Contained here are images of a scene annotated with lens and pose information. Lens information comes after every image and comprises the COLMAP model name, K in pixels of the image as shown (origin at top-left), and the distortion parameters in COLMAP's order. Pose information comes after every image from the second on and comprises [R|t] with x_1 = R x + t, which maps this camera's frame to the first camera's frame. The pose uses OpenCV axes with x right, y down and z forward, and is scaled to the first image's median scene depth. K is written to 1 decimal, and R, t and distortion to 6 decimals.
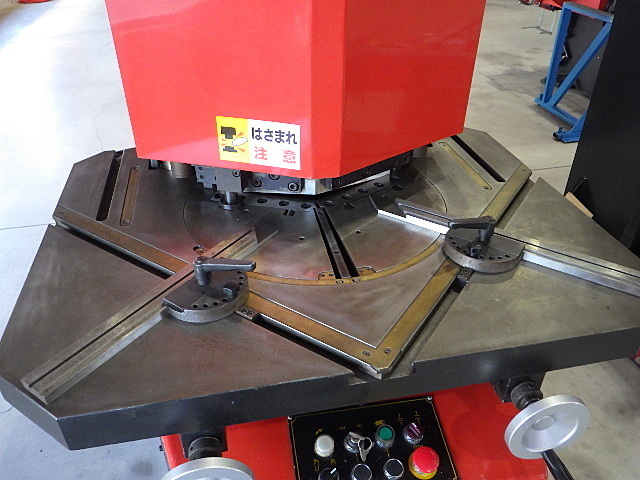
lens RADIAL K [[528.3, 0, 320.5], [0, 528.3, 242.1], [0, 0, 1]] dist [-0.012053, 0.009421]
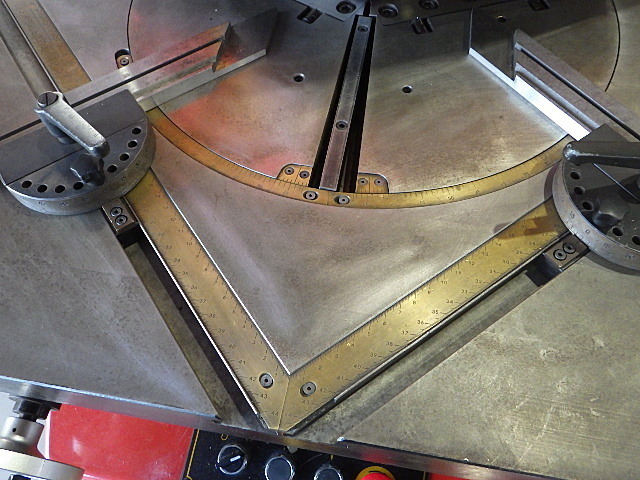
lens RADIAL K [[528.3, 0, 322.2], [0, 528.3, 243.7], [0, 0, 1]] dist [-0.012053, 0.009421]
pose [[0.924313, 0.315366, -0.214918, 0.160560], [-0.186067, 0.864080, 0.467701, -0.119879], [0.333204, -0.392313, 0.857360, 0.489102]]
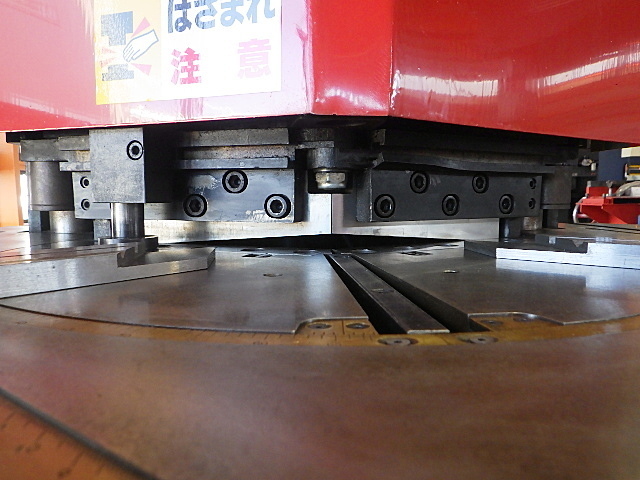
lens RADIAL K [[528.3, 0, 320.6], [0, 528.3, 242.5], [0, 0, 1]] dist [-0.012053, 0.009421]
pose [[0.995707, 0.006149, -0.092354, 0.023617], [-0.048358, 0.885342, -0.462419, 0.125174], [0.078922, 0.464900, 0.881839, 0.735472]]
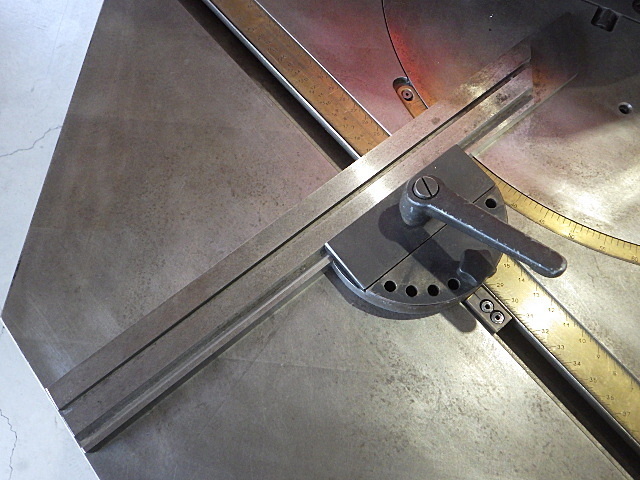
lens RADIAL K [[528.3, 0, 317.3], [0, 528.3, 239.8], [0, 0, 1]] dist [-0.012053, 0.009421]
pose [[0.952702, 0.280941, -0.115889, -0.209714], [-0.163082, 0.794389, 0.585107, -0.143115], [0.256442, -0.538534, 0.802633, 0.515919]]
